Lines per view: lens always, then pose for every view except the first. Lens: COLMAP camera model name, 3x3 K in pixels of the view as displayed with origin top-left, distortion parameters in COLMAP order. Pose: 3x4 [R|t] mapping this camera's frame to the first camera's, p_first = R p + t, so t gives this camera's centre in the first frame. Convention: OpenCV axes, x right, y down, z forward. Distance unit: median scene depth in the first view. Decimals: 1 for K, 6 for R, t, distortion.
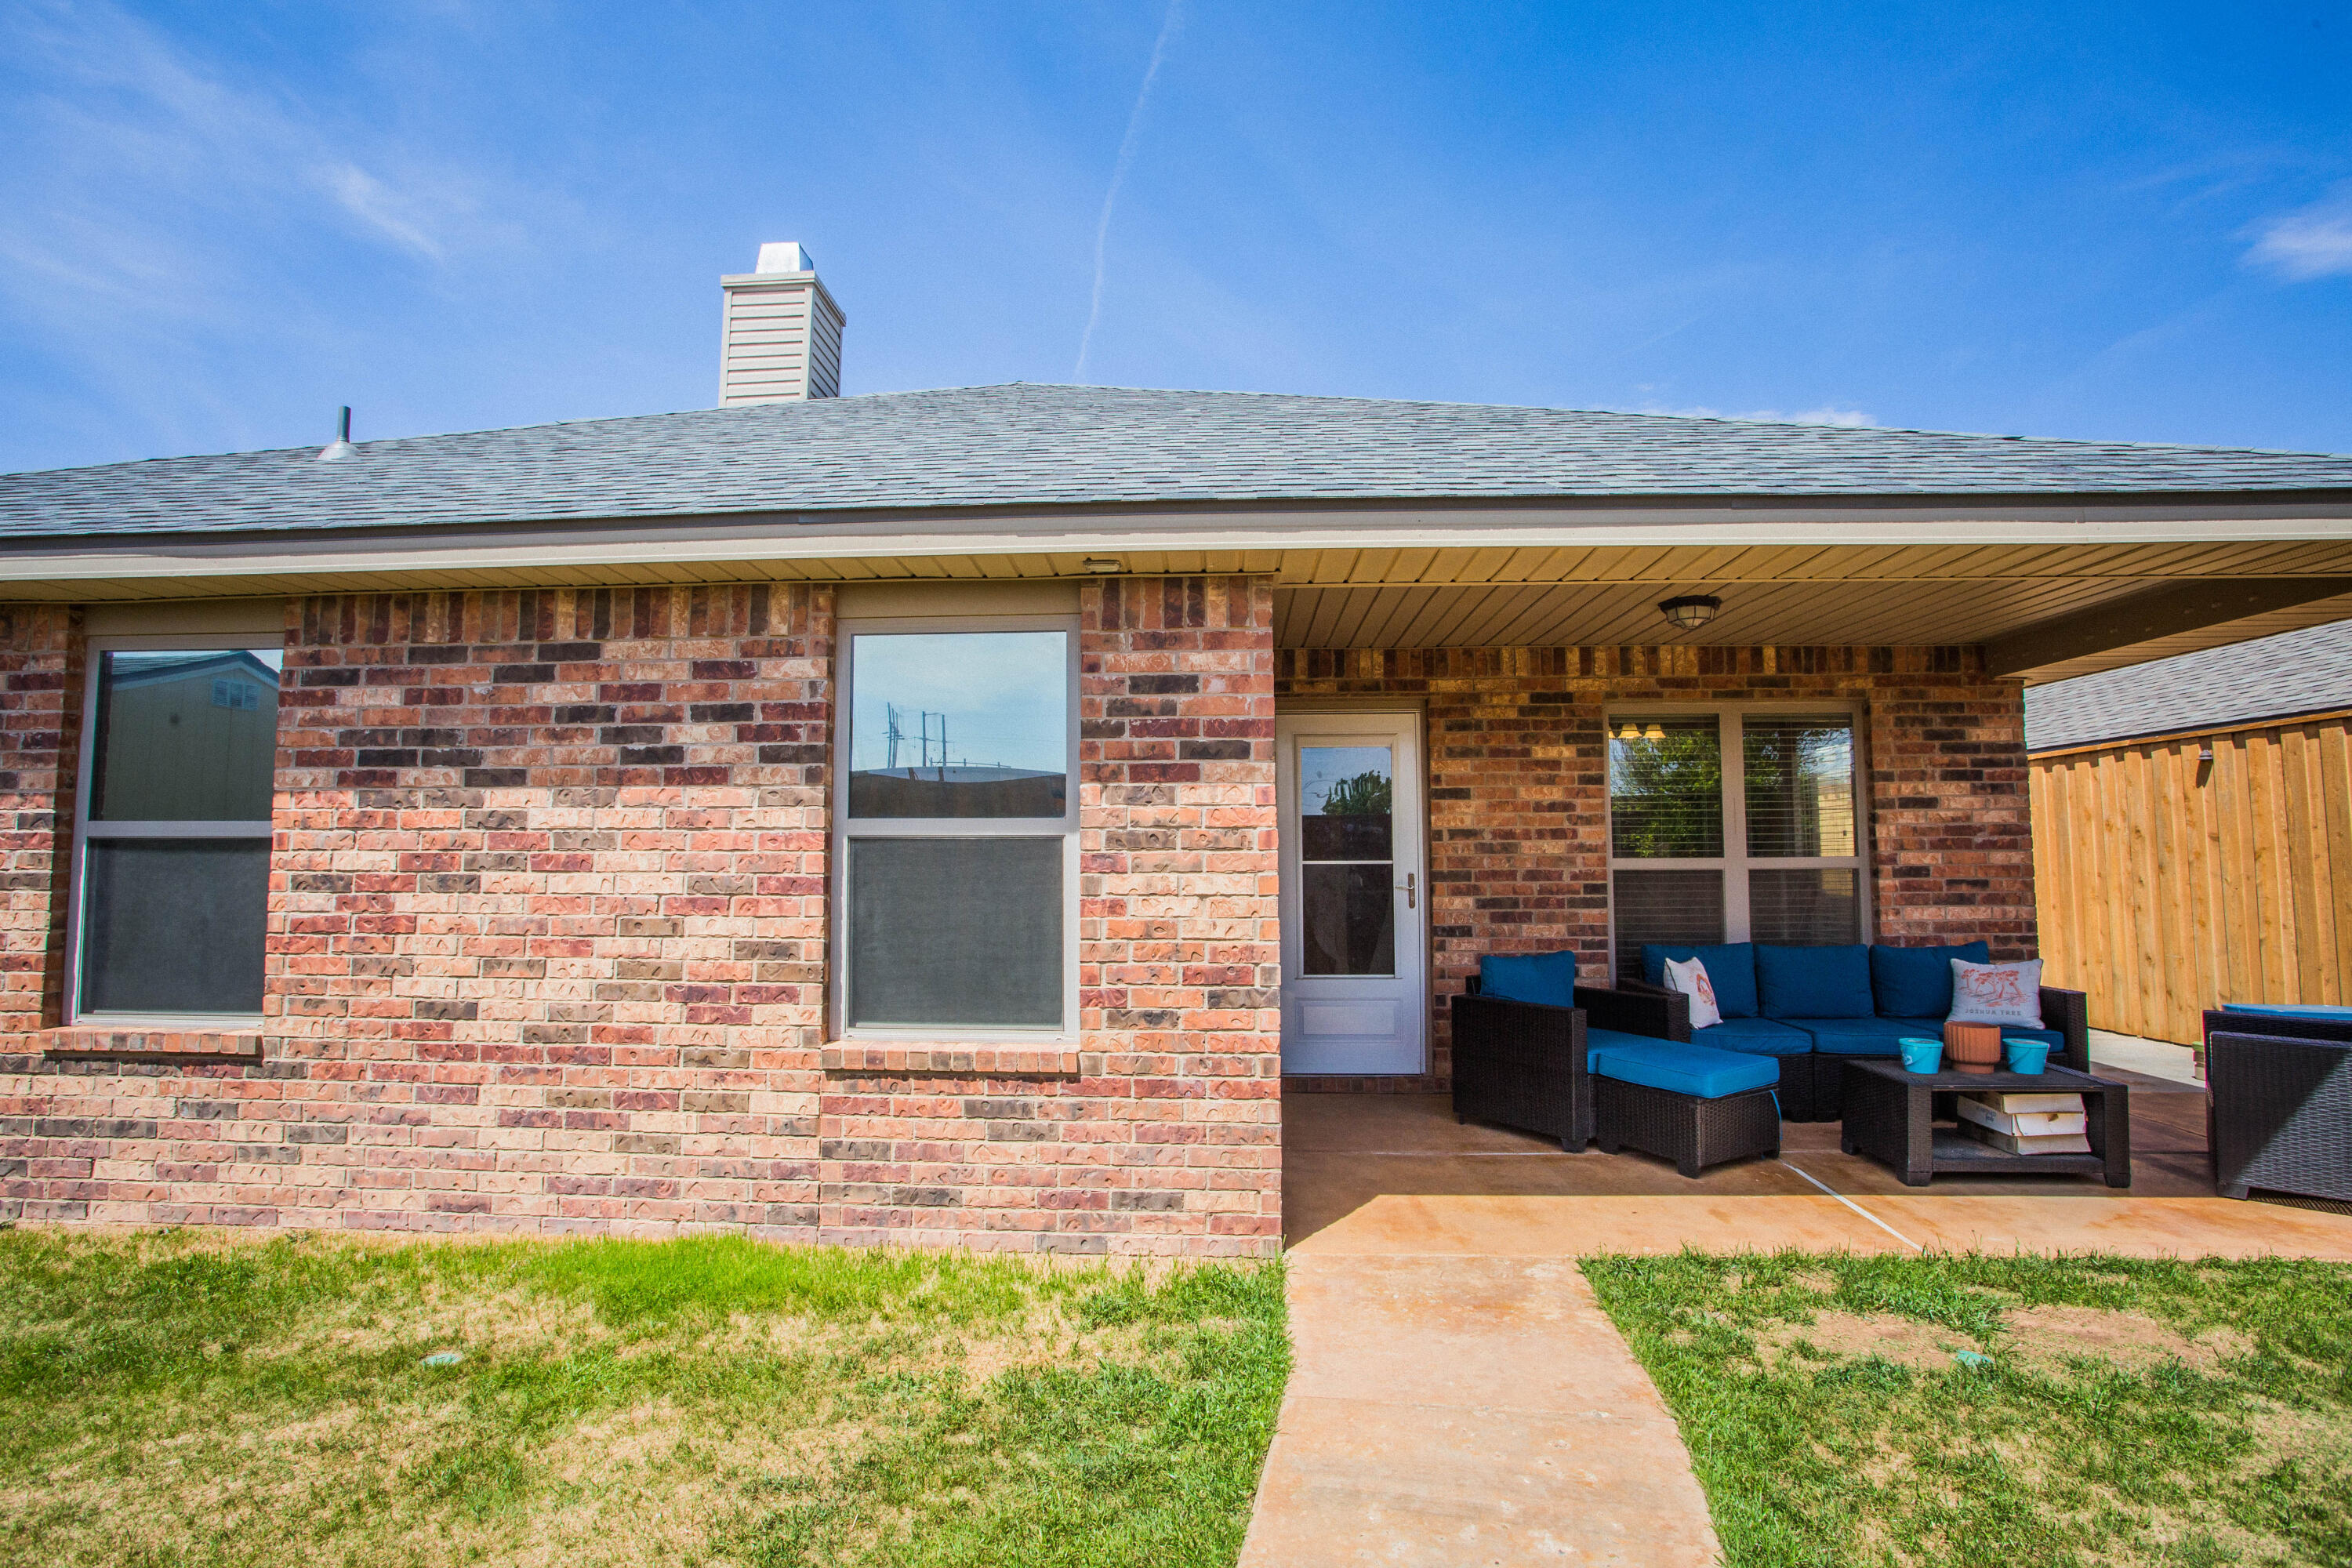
lens RADIAL K [[1134.5, 0, 1172.3], [0, 1134.5, 780.6], [0, 0, 1]] dist [-0.058957, 0.022110]
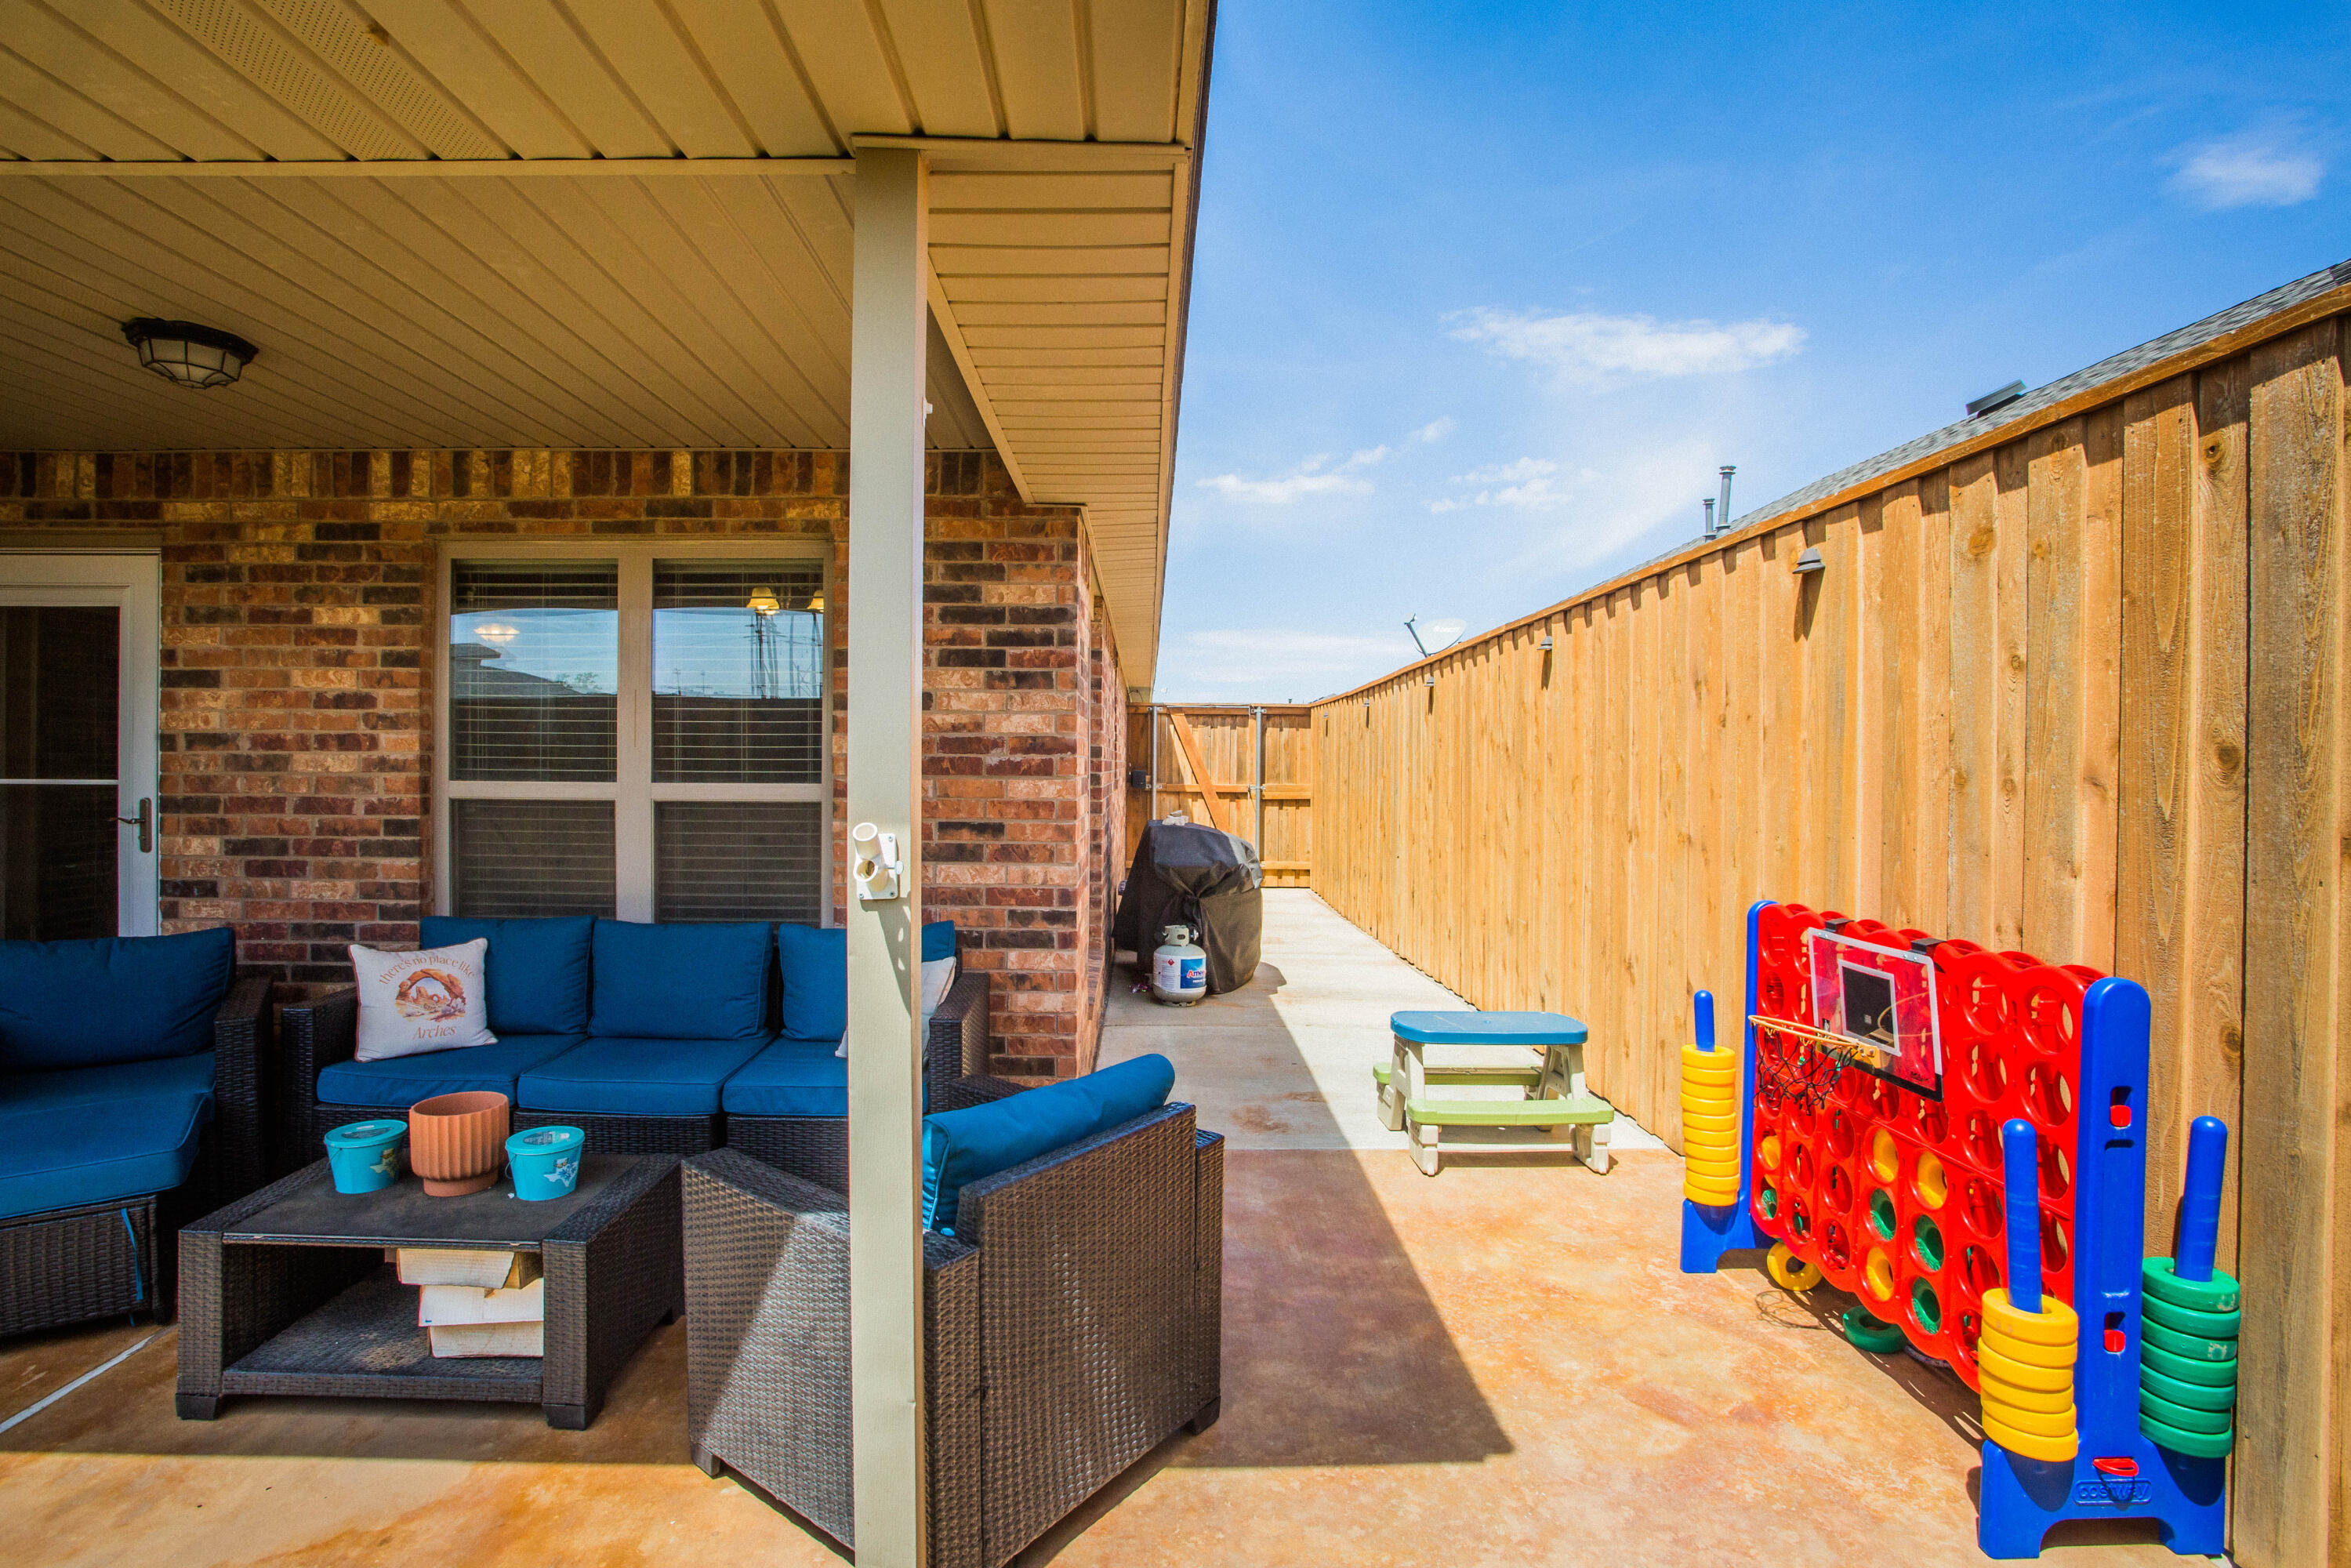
lens RADIAL K [[1134.1, 0, 1180.6], [0, 1134.1, 776.1], [0, 0, 1]] dist [-0.058957, 0.022110]
pose [[0.998559, 0.010537, 0.052618, 0.786978], [-0.014353, 0.997251, 0.072693, 0.013566], [-0.051708, -0.073343, 0.995965, 0.339311]]
